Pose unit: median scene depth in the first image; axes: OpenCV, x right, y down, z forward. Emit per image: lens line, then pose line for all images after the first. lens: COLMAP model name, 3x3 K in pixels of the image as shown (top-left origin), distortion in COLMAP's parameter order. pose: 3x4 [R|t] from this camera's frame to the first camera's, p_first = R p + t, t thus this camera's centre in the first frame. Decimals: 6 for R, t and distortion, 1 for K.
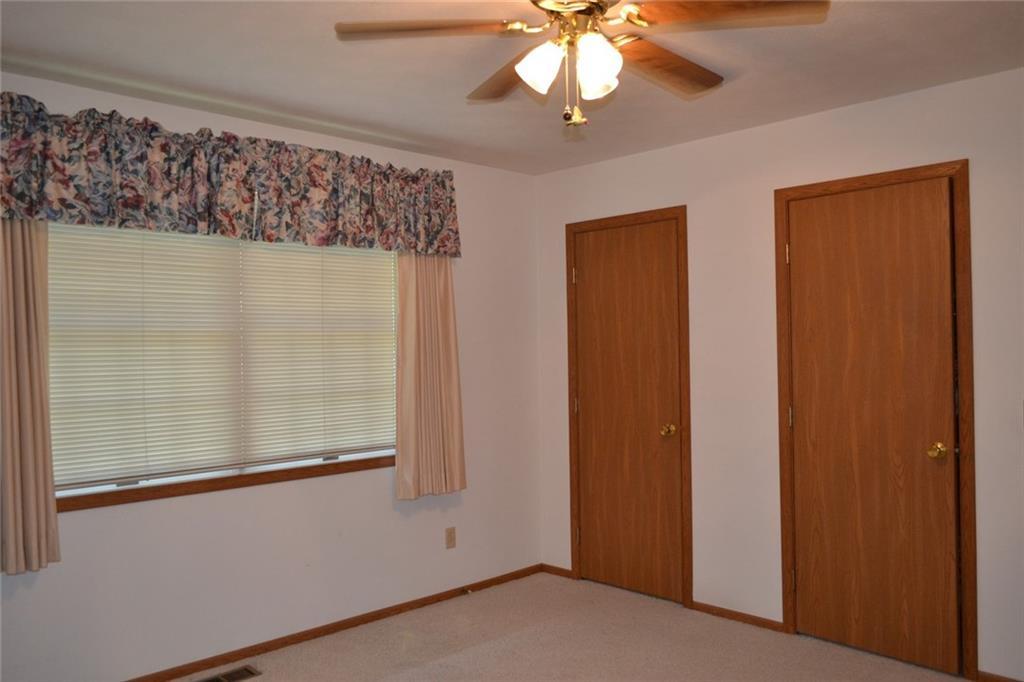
lens RADIAL K [[803.4, 0, 506.4], [0, 803.4, 342.4], [0, 0, 1]] dist [0.004939, 0.005690]
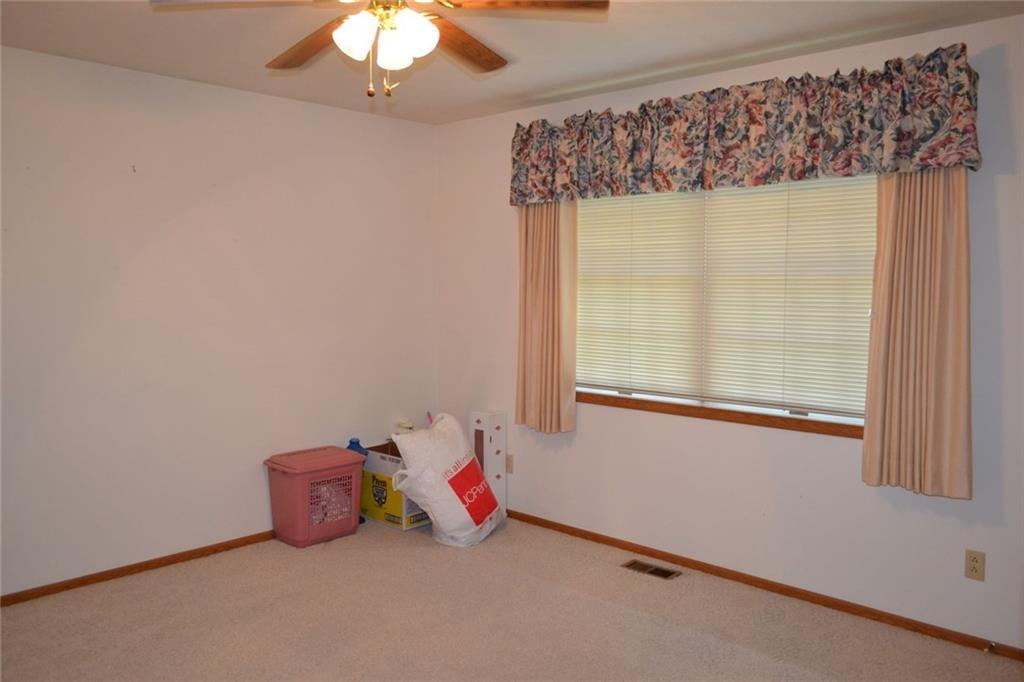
lens RADIAL K [[803.4, 0, 512.4], [0, 803.4, 338.2], [0, 0, 1]] dist [0.004939, 0.005690]
pose [[0.065490, 0.083425, -0.994360, 0.715793], [-0.002978, 0.996511, 0.083409, -0.018643], [0.997849, -0.002501, 0.065509, 0.652865]]
